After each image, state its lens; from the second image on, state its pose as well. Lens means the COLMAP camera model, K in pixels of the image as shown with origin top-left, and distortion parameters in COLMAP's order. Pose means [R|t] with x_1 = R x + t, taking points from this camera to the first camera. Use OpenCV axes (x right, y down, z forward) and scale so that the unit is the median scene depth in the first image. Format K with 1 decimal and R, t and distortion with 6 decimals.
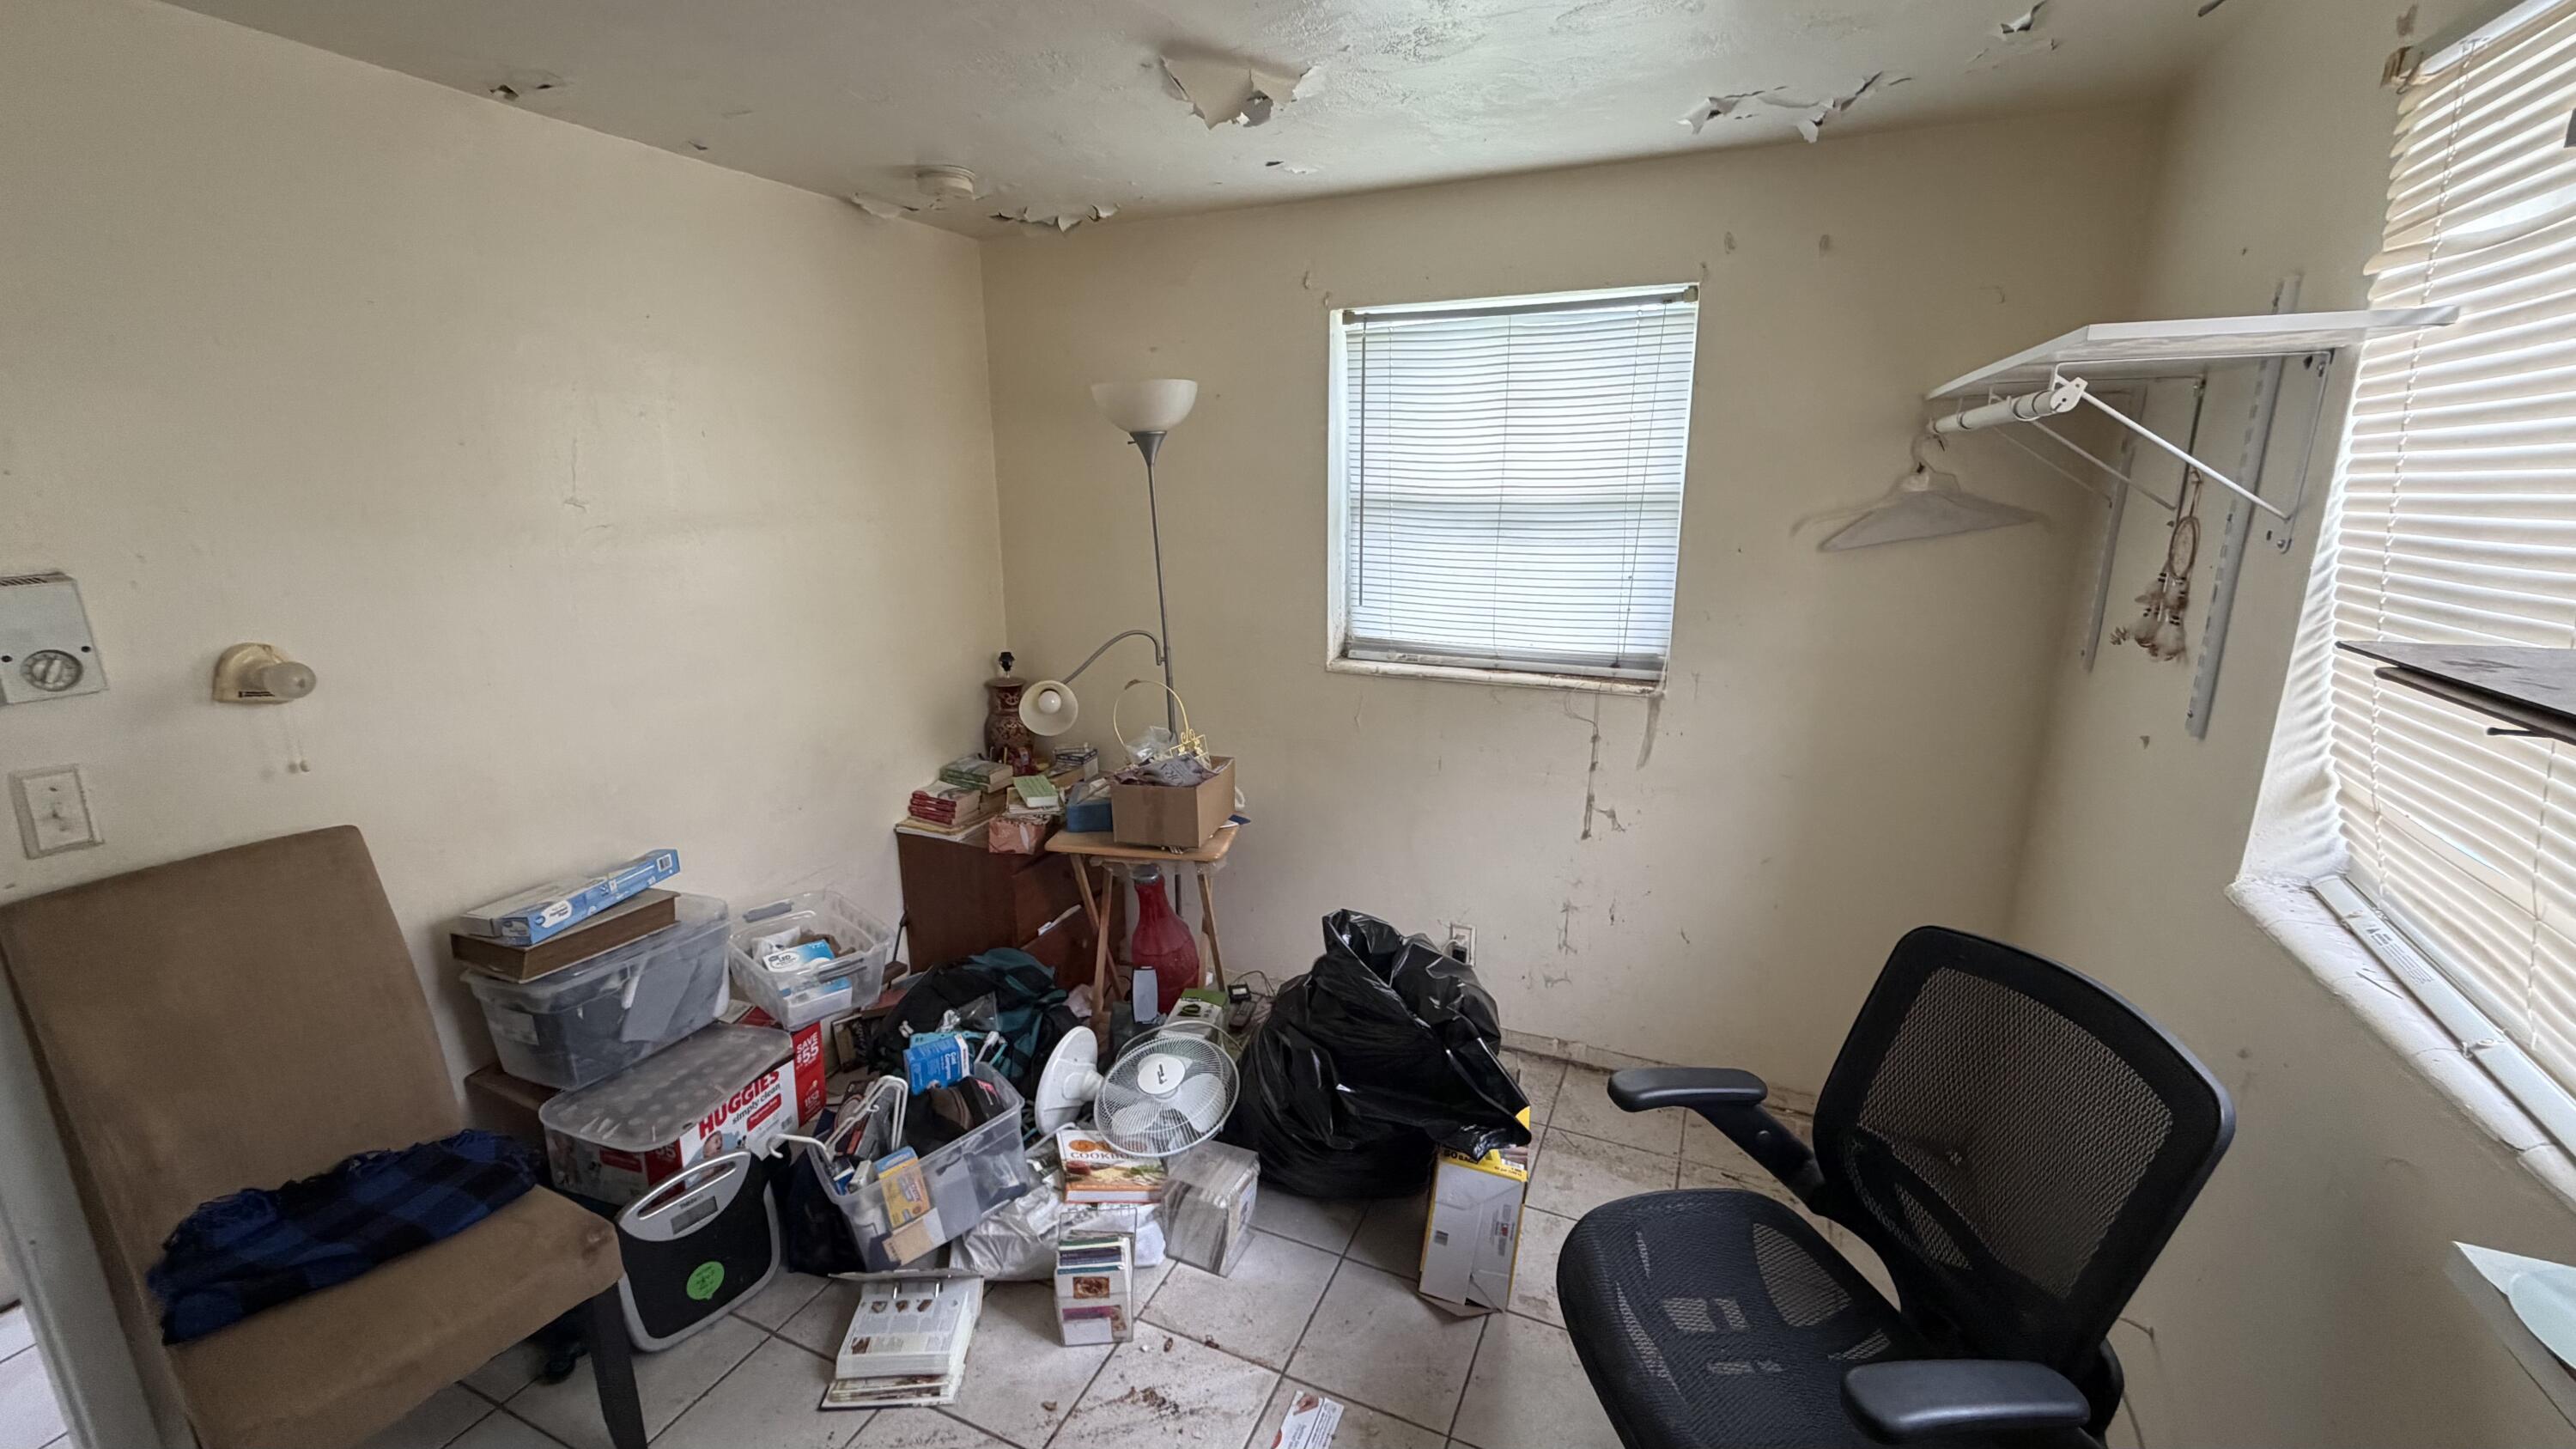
lens RADIAL K [[1027.8, 0, 1286.8], [0, 1027.8, 726.2], [0, 0, 1]] dist [0.005680, -0.000085]
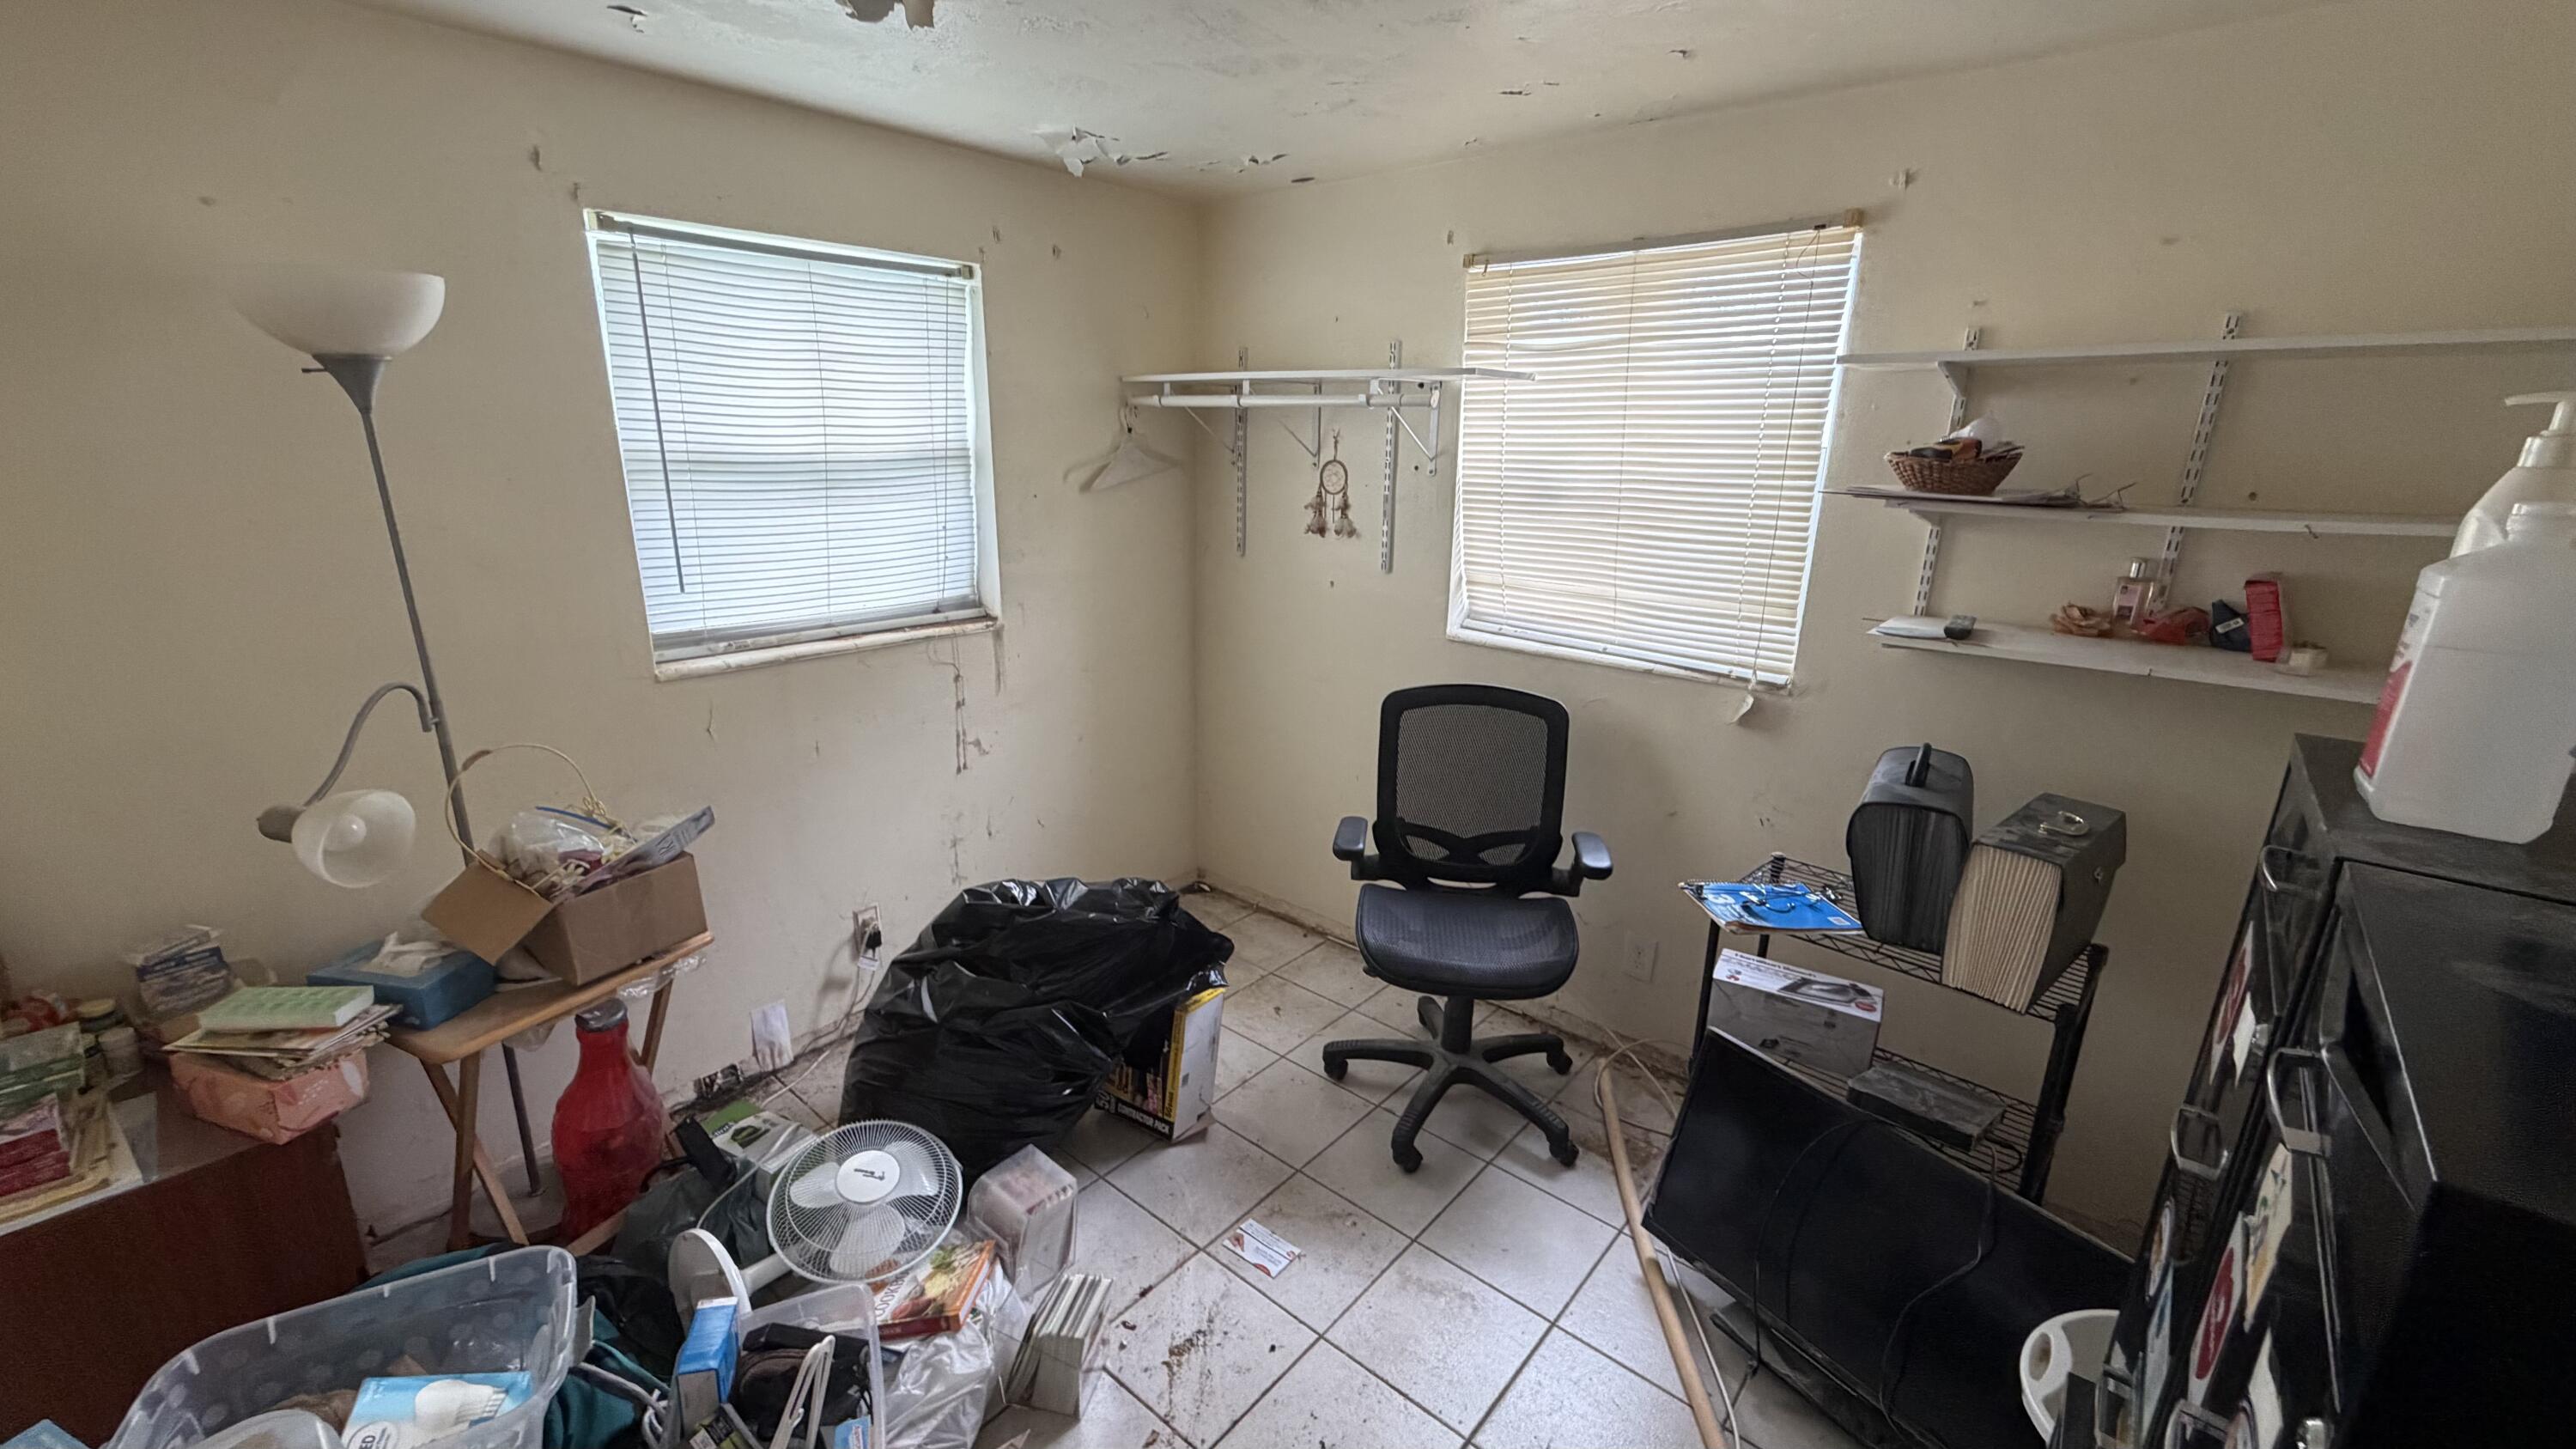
lens RADIAL K [[1027.8, 0, 1269.4], [0, 1027.8, 723.4], [0, 0, 1]] dist [0.005680, -0.000085]
pose [[0.296081, -0.256598, 0.920051, -0.624098], [0.214558, 0.956490, 0.197714, -0.088448], [-0.930753, 0.138865, 0.338254, 0.342824]]
